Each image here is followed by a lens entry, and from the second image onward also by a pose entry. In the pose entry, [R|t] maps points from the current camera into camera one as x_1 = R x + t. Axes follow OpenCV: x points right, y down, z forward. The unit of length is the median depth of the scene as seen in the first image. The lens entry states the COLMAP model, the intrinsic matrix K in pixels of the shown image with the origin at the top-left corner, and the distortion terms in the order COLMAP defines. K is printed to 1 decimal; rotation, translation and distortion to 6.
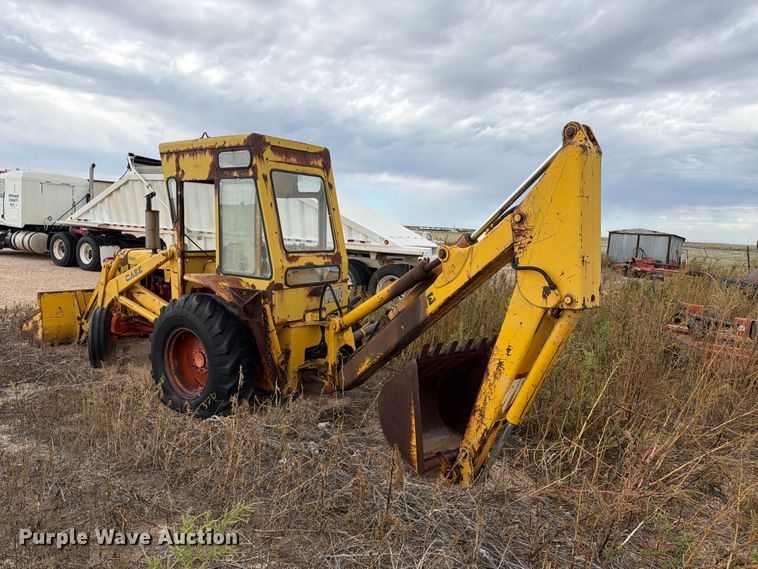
lens RADIAL K [[534.7, 0, 377.7], [0, 534.7, 286.4], [0, 0, 1]] dist [0.063132, -0.066655]
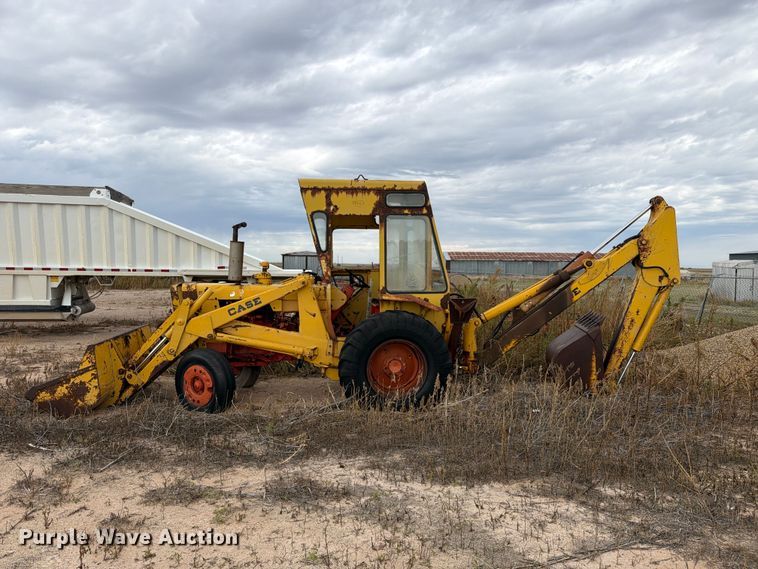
lens RADIAL K [[534.7, 0, 377.7], [0, 534.7, 286.4], [0, 0, 1]] dist [0.063132, -0.066655]
pose [[0.730275, -0.072418, 0.679304, -0.899145], [0.102985, 0.994672, -0.004674, -0.029265], [-0.675346, 0.073372, 0.733842, 0.116074]]
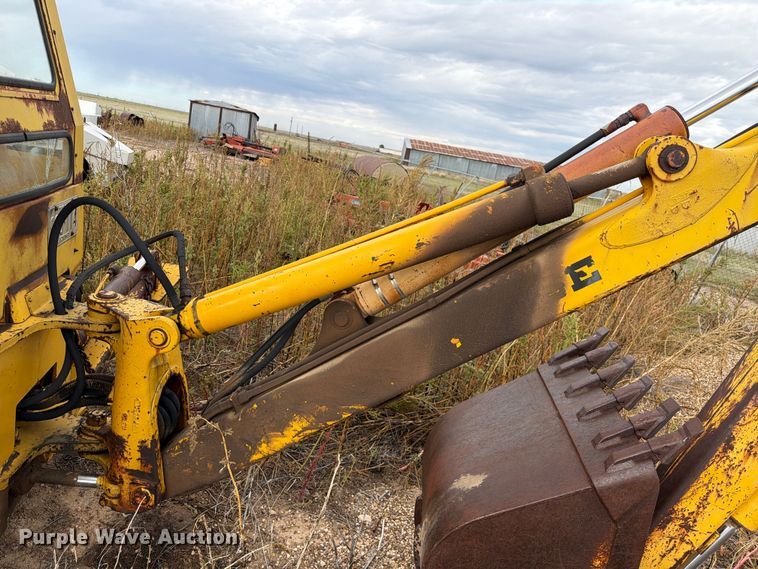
lens RADIAL K [[534.7, 0, 377.7], [0, 534.7, 286.4], [0, 0, 1]] dist [0.063132, -0.066655]
pose [[0.686524, -0.113456, 0.718201, -0.167629], [-0.058526, 0.975924, 0.210113, -0.024692], [-0.724748, -0.186281, 0.663354, 0.516928]]
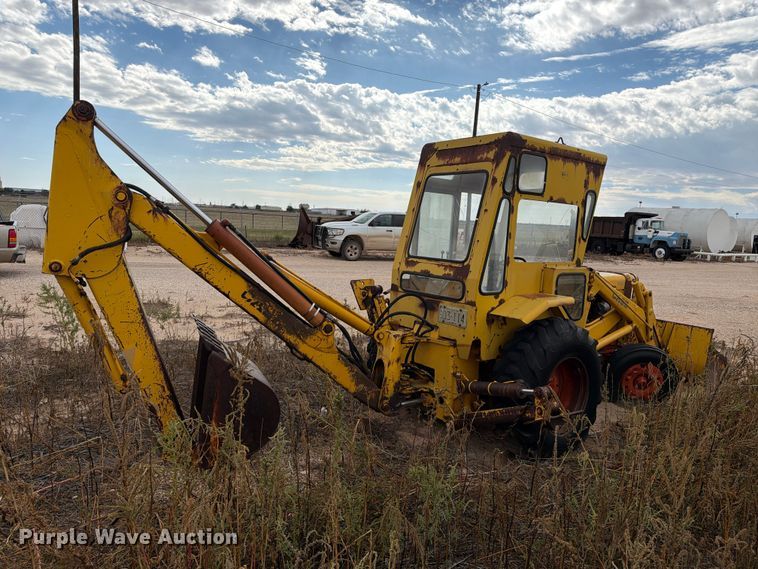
lens RADIAL K [[534.7, 0, 389.4], [0, 534.7, 286.4], [0, 0, 1]] dist [0.049773, -0.052583]
pose [[-0.242407, 0.061915, -0.968197, 0.608438], [-0.176791, 0.978433, 0.106833, -0.082135], [0.953931, 0.197066, -0.226234, 0.914510]]
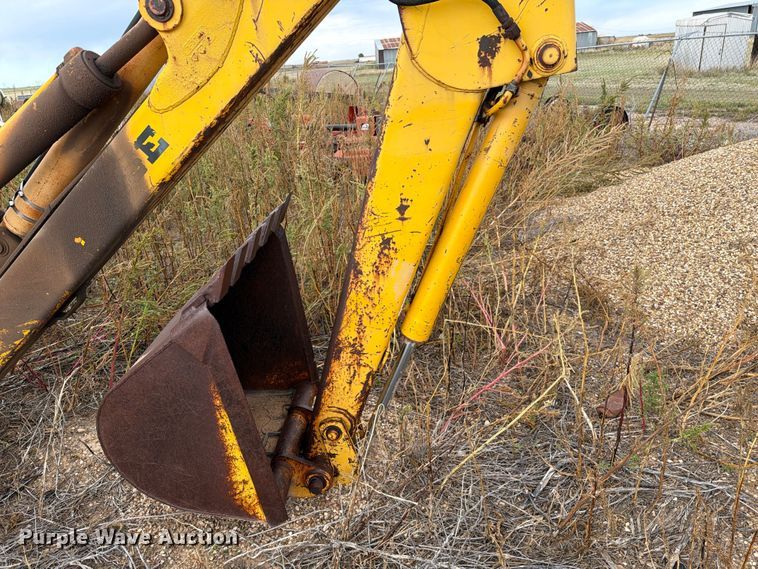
lens RADIAL K [[528.3, 0, 379.0], [0, 528.3, 284.5], [0, 0, 1]] dist [0.056006, -0.071031]
pose [[0.658934, -0.389507, 0.643498, -0.047278], [0.197419, 0.915050, 0.351722, 0.007332], [-0.725832, -0.104723, 0.679854, 0.368793]]
